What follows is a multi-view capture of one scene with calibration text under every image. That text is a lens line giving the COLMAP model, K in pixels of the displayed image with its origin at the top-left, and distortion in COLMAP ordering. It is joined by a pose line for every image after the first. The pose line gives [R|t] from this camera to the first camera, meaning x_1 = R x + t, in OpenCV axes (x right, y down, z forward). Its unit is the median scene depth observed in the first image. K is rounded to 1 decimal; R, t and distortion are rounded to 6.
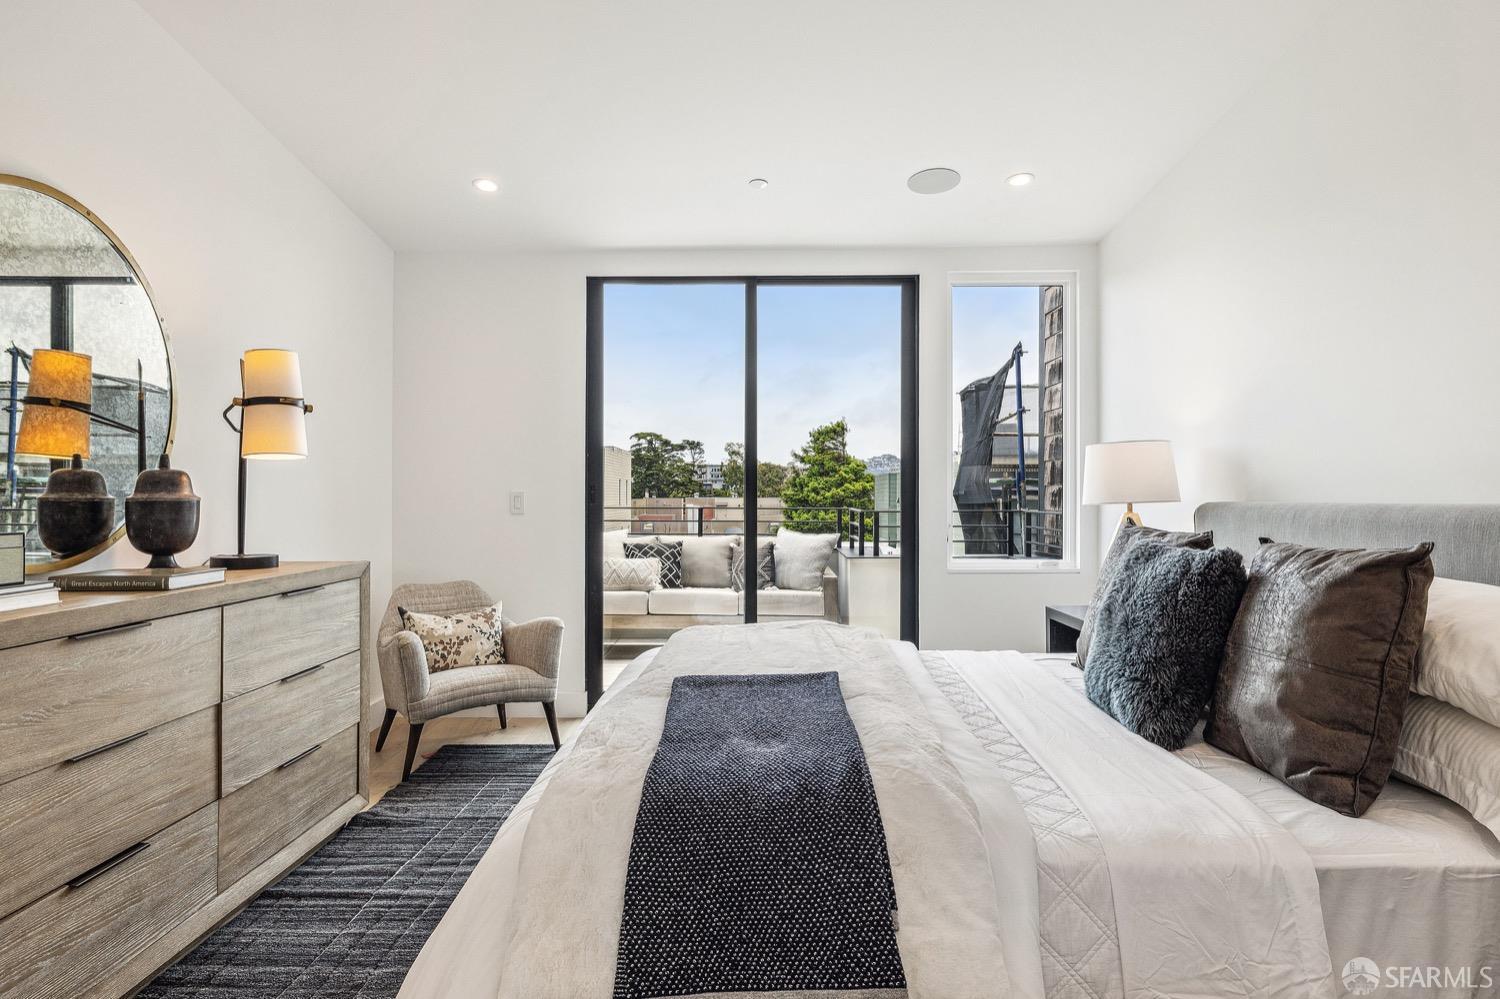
lens RADIAL K [[867.9, 0, 750.0], [0, 867.9, 499.5], [0, 0, 1]] dist [0.000122, 0.000053]
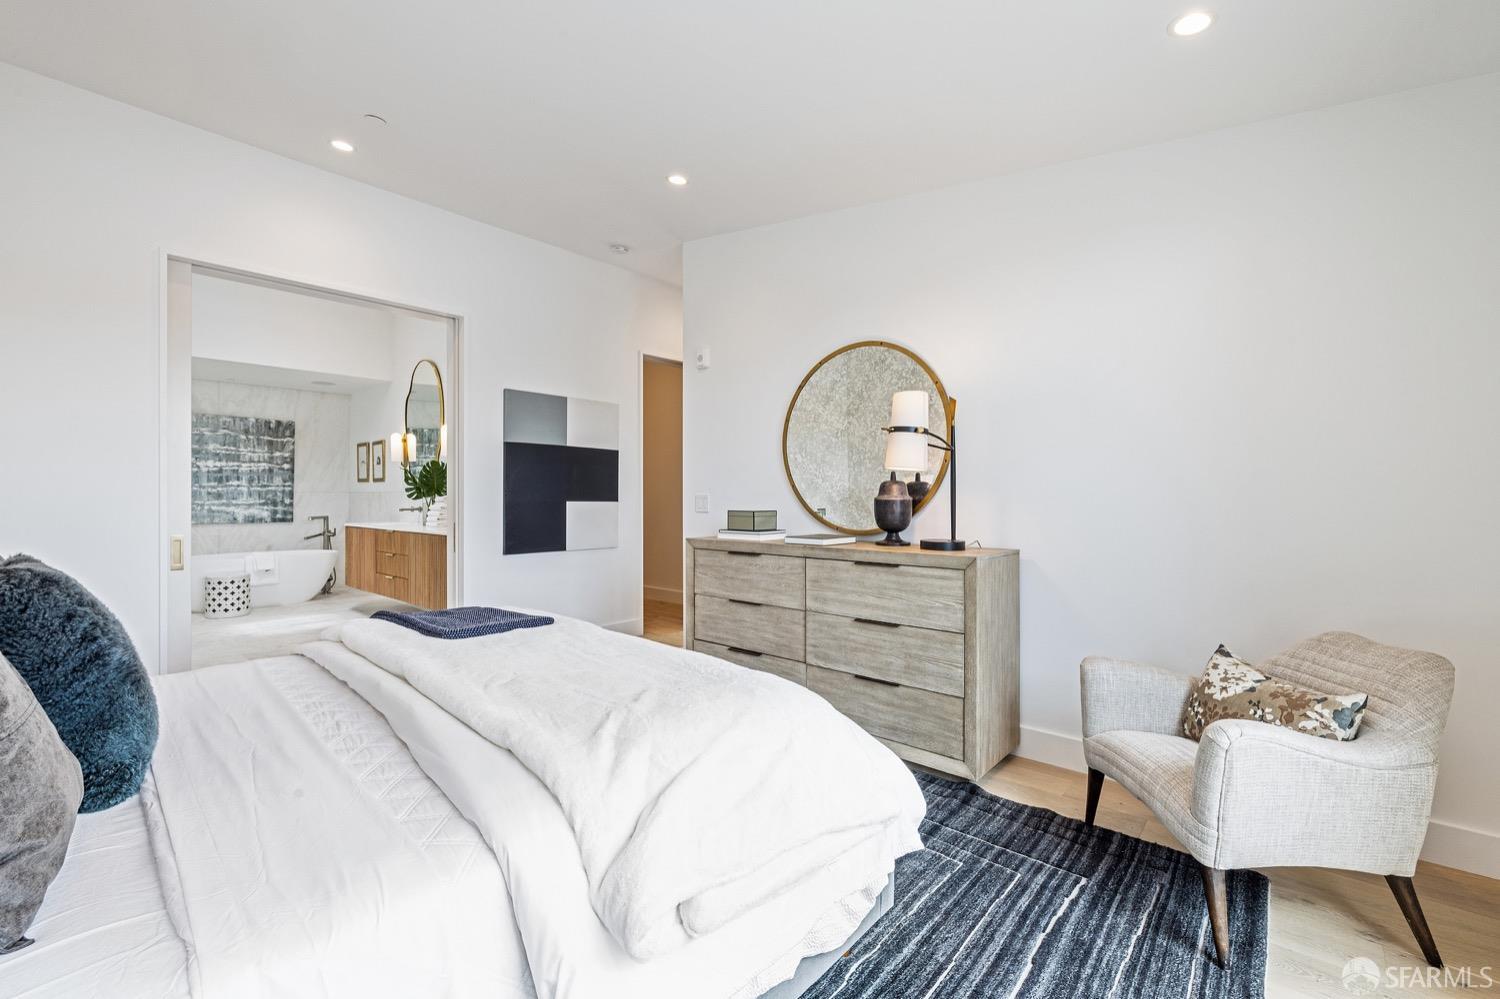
lens RADIAL K [[626.1, 0, 746.2], [0, 626.1, 491.7], [0, 0, 1]] dist [0.013249, -0.000003]
pose [[-0.649151, 0.005735, -0.760638, 0.440996], [0.003231, 0.999983, 0.004782, -0.021653], [0.760653, 0.000647, -0.649159, 1.643654]]
